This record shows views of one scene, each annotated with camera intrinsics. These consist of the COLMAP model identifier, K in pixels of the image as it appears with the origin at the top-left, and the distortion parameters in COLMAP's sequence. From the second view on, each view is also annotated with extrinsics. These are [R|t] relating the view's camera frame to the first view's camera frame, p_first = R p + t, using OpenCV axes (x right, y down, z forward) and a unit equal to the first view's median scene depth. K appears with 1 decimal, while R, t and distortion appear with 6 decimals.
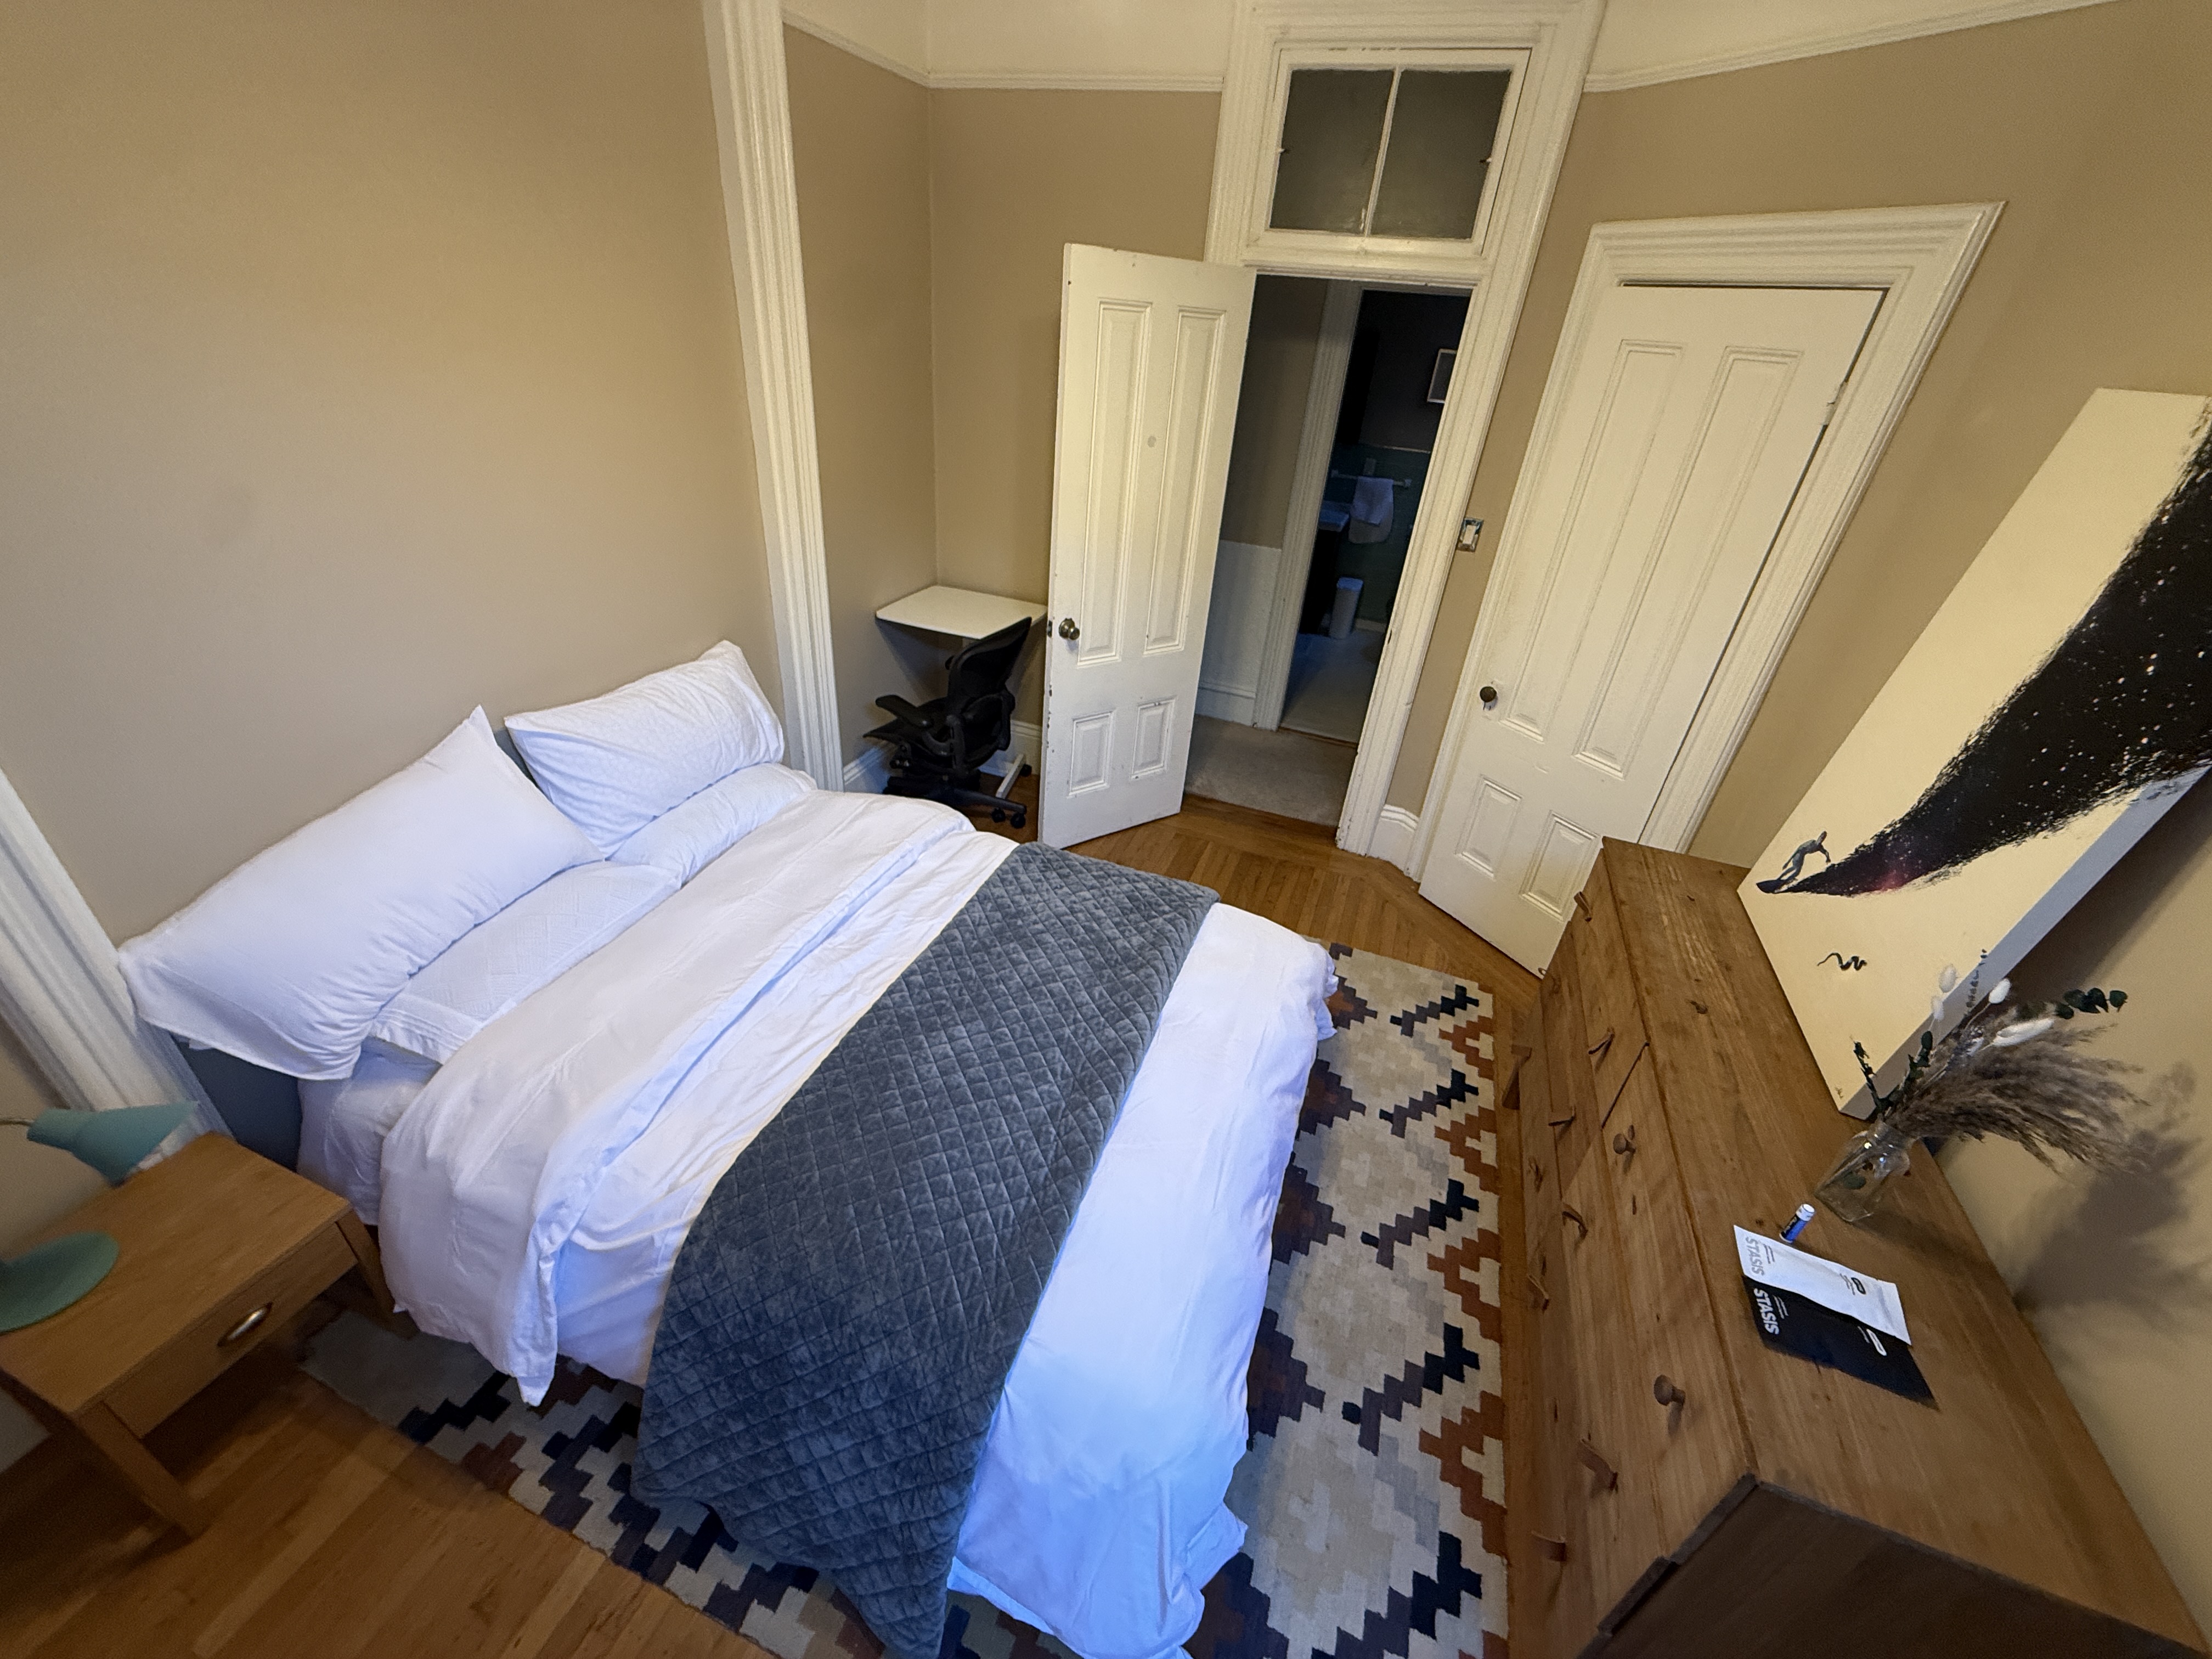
lens RADIAL K [[878.0, 0, 1103.2], [0, 878.0, 826.8], [0, 0, 1]] dist [0.001548, 0.000108]
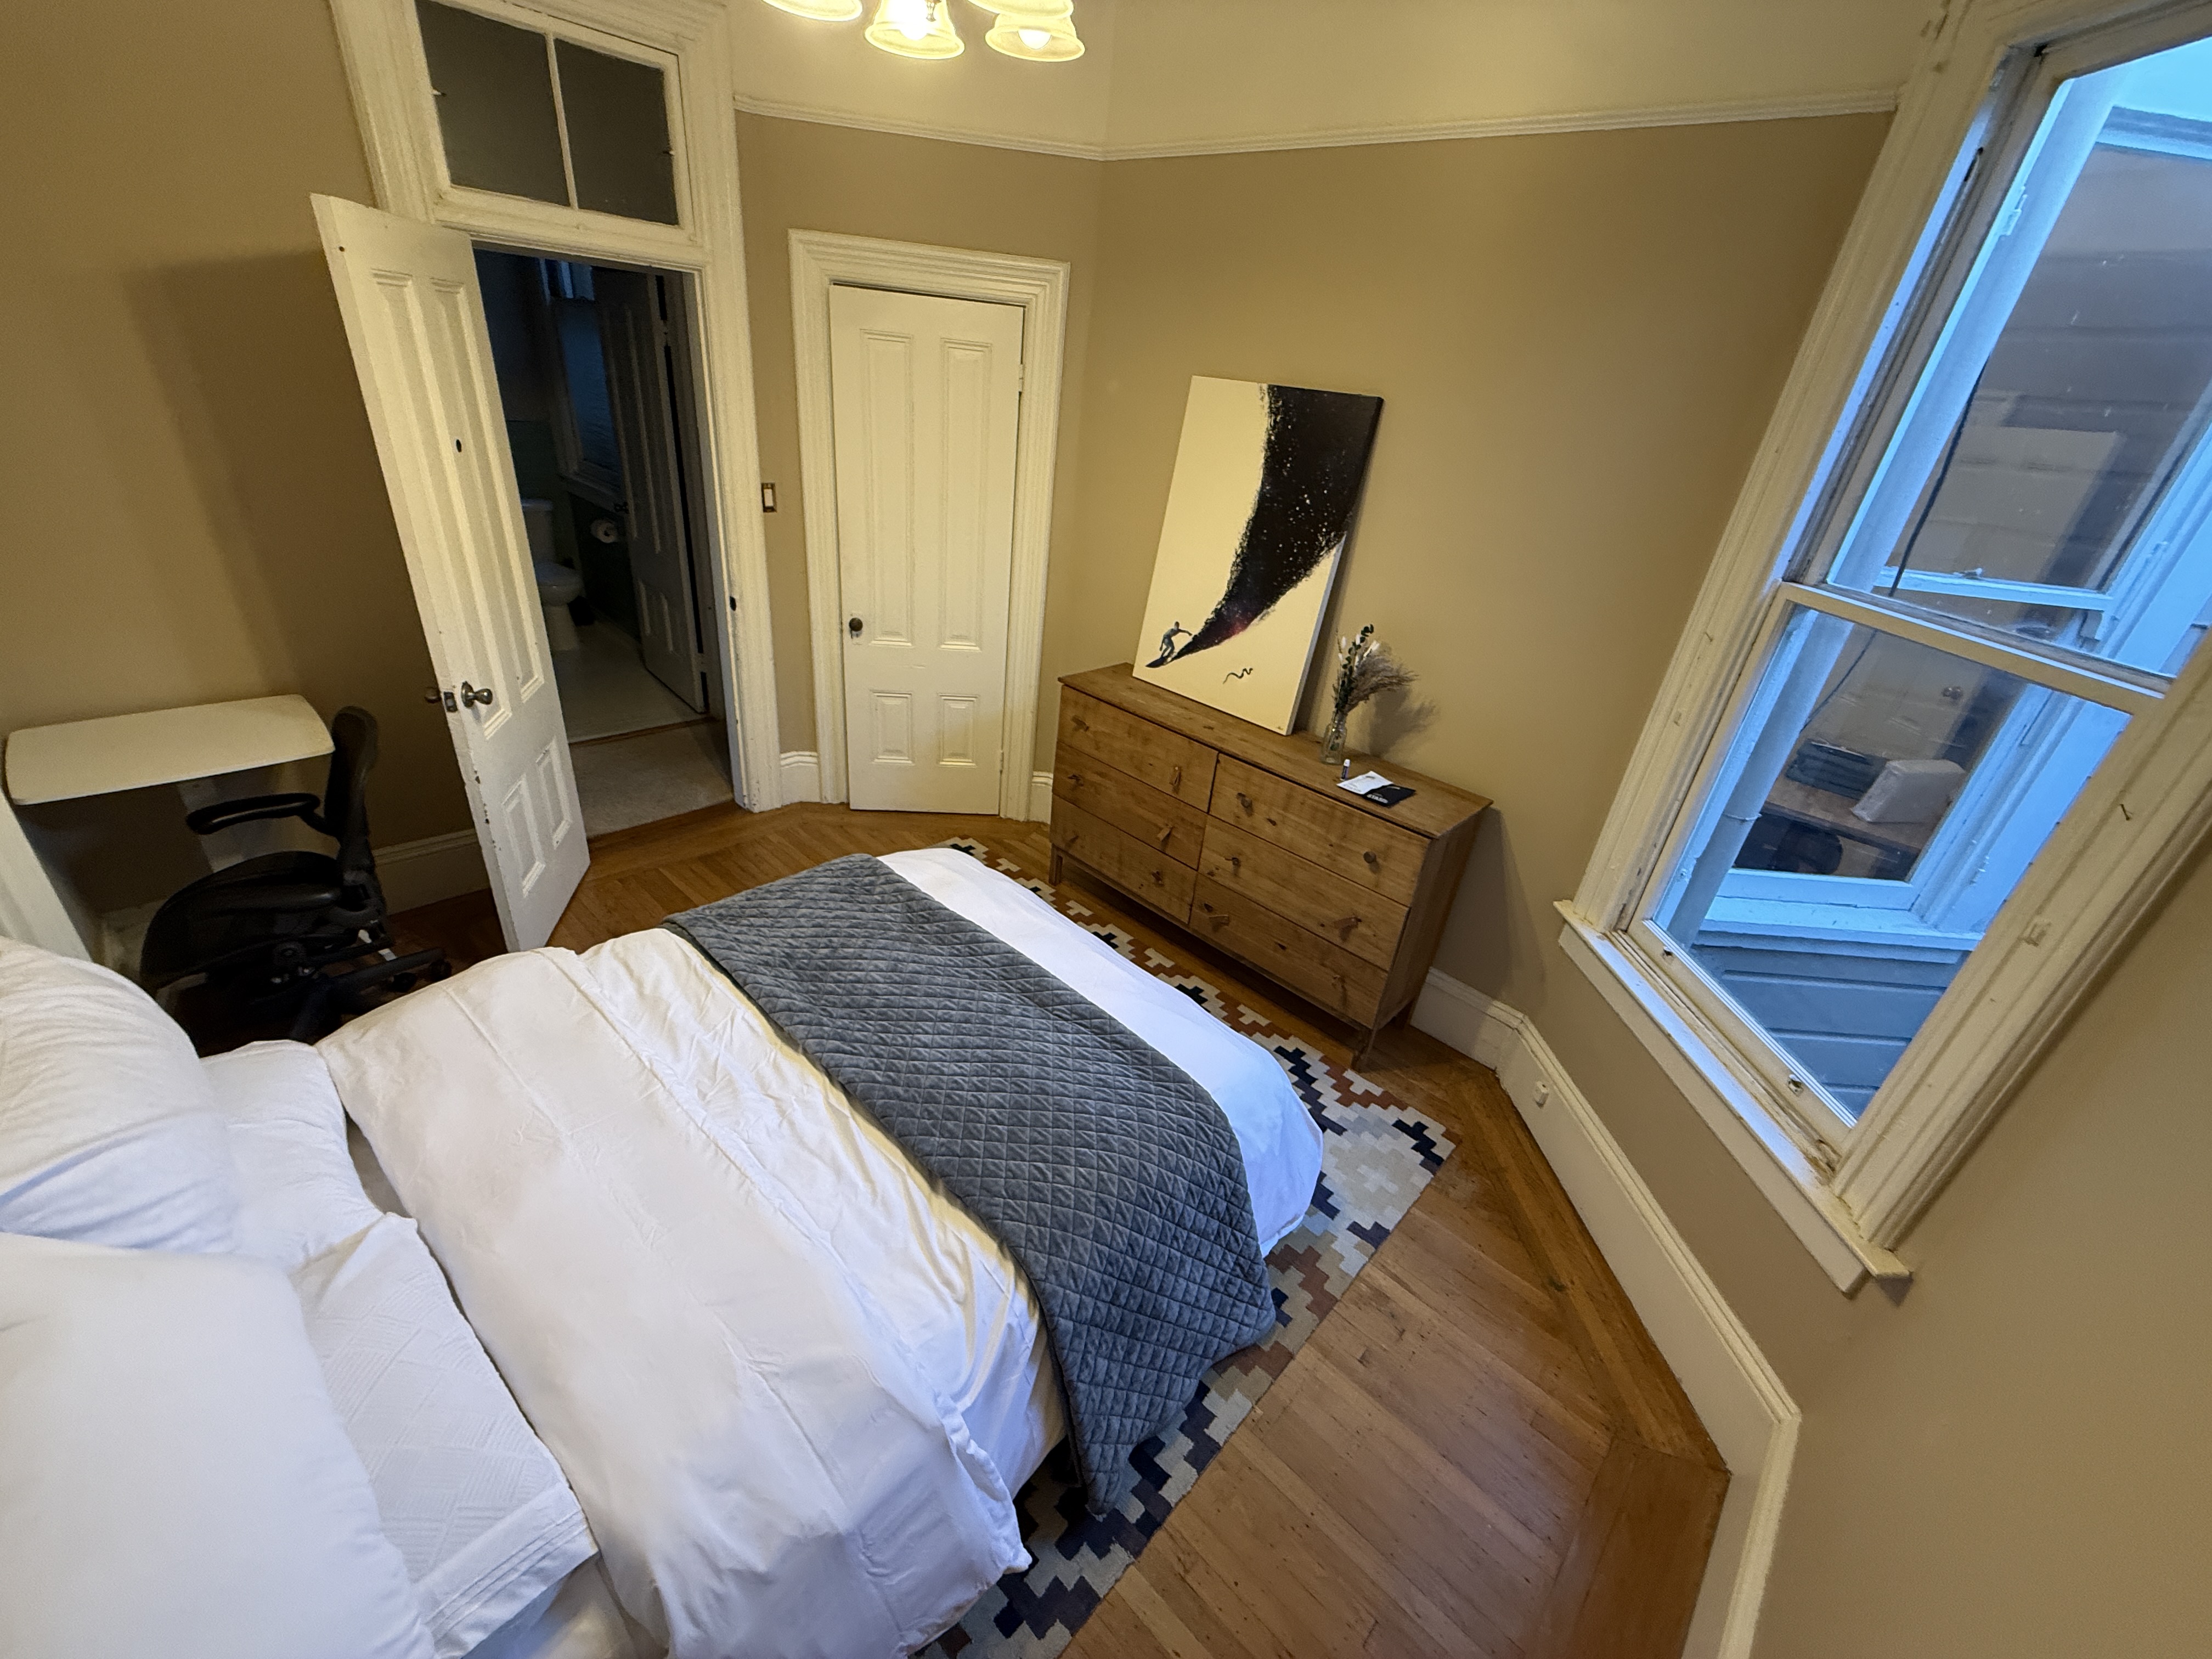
lens RADIAL K [[878.0, 0, 1103.2], [0, 878.0, 826.8], [0, 0, 1]] dist [0.001548, 0.000108]
pose [[0.390581, -0.455826, 0.799793, -0.692895], [0.402461, 0.865928, 0.296975, -0.177655], [-0.827932, 0.205893, 0.521667, 0.202493]]
